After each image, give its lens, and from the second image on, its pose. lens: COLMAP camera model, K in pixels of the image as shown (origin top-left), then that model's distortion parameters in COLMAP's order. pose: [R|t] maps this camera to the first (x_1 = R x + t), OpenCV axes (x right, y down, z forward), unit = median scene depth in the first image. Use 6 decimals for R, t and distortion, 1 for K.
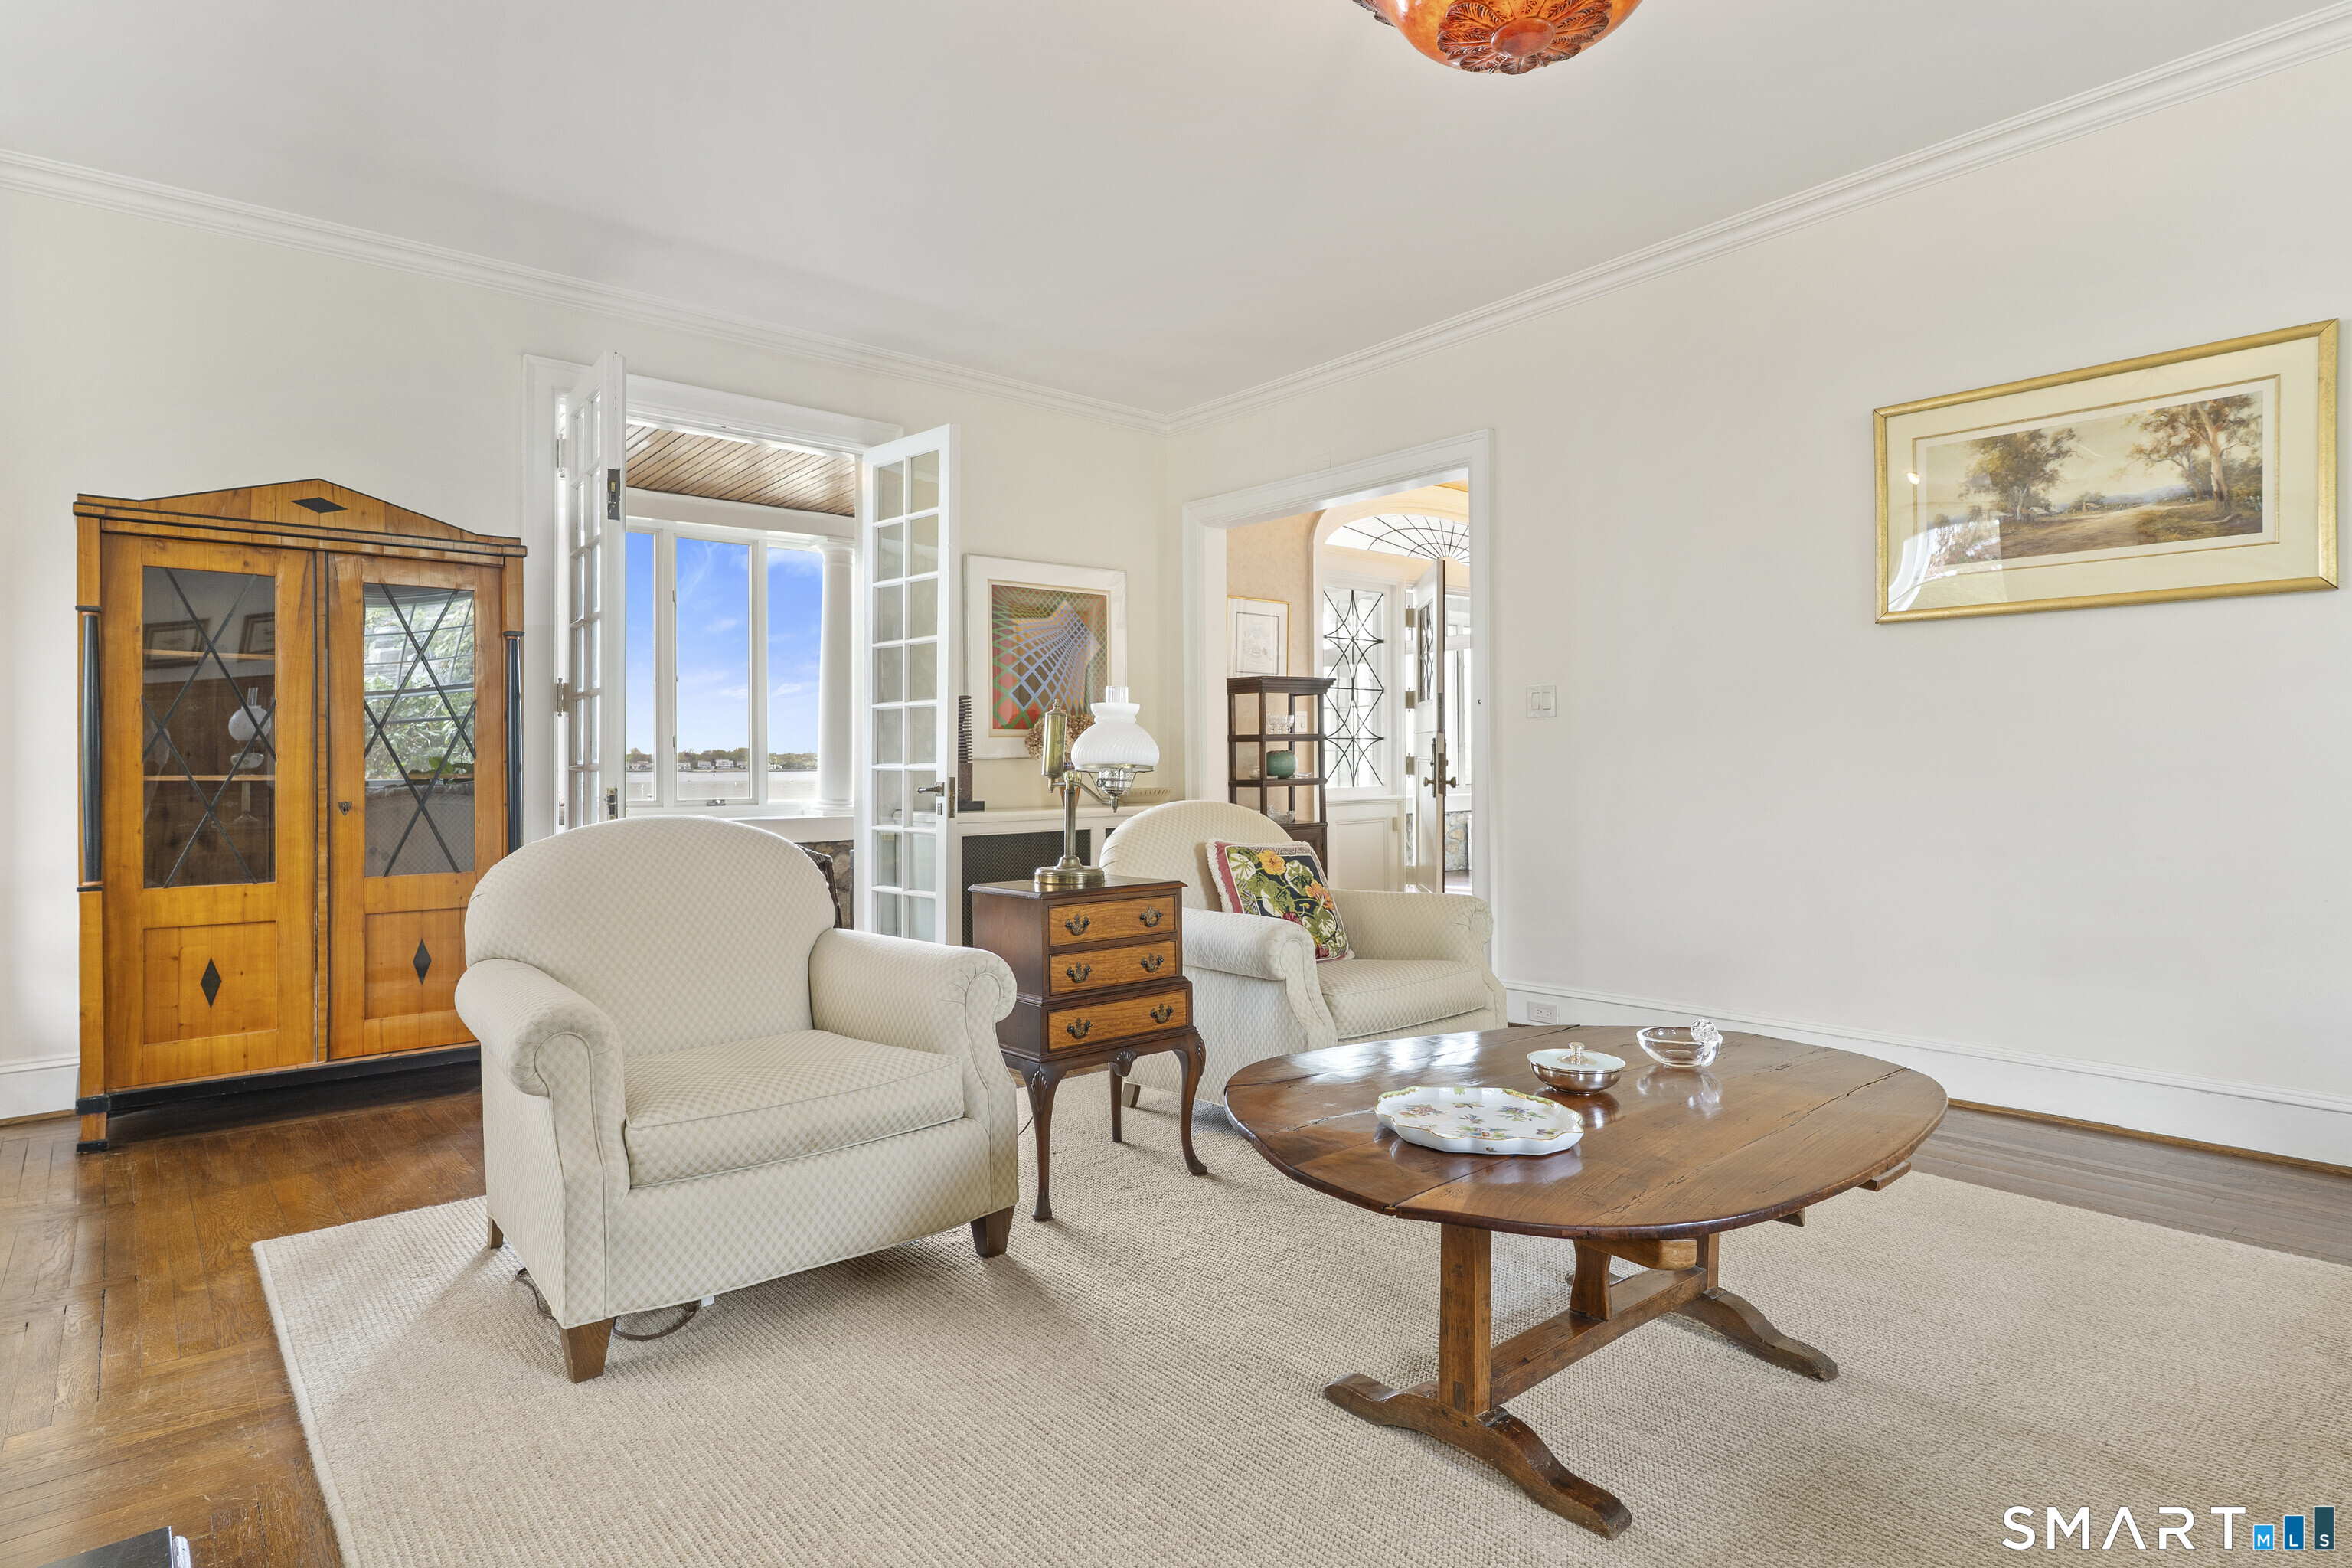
lens RADIAL K [[1247.8, 0, 1167.9], [0, 1247.8, 770.6], [0, 0, 1]] dist [-0.001485, -0.000298]
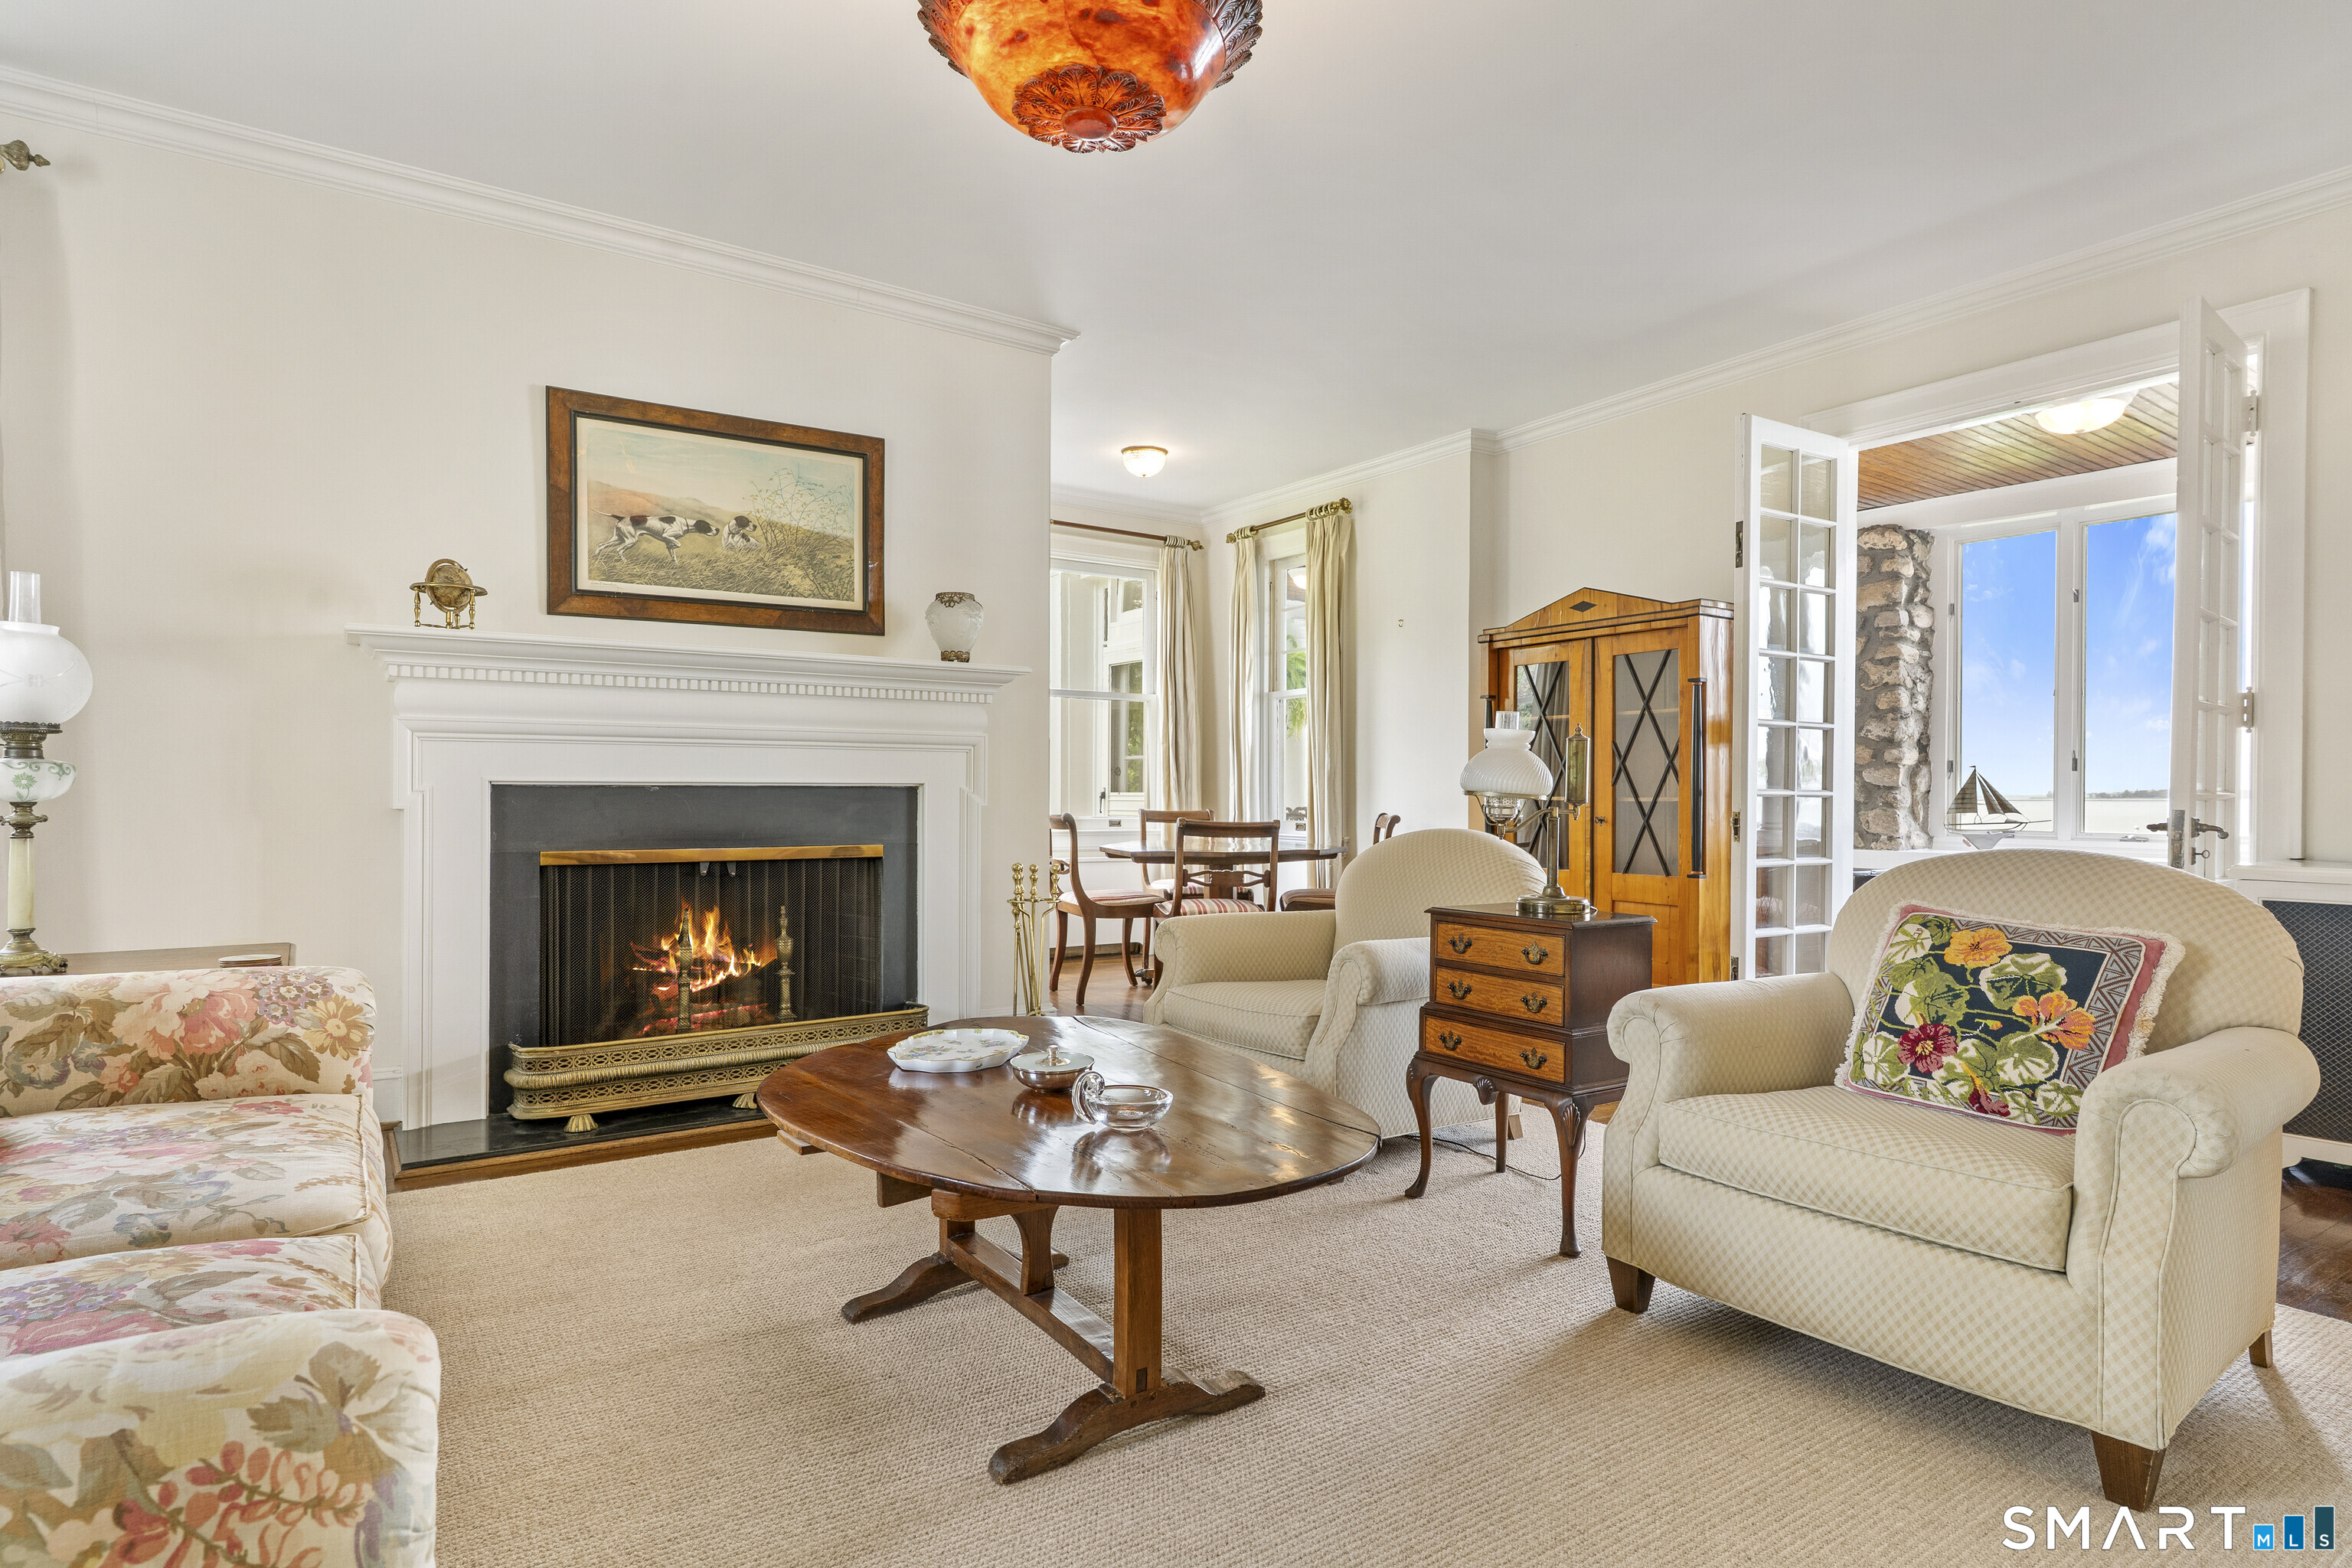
lens RADIAL K [[1247.8, 0, 1167.9], [0, 1247.8, 770.6], [0, 0, 1]] dist [-0.001485, -0.000298]
pose [[-0.106178, -0.011169, -0.994284, 0.784055], [-0.008262, 0.999912, -0.010350, -0.006853], [0.994313, 0.007115, -0.106261, 0.681527]]
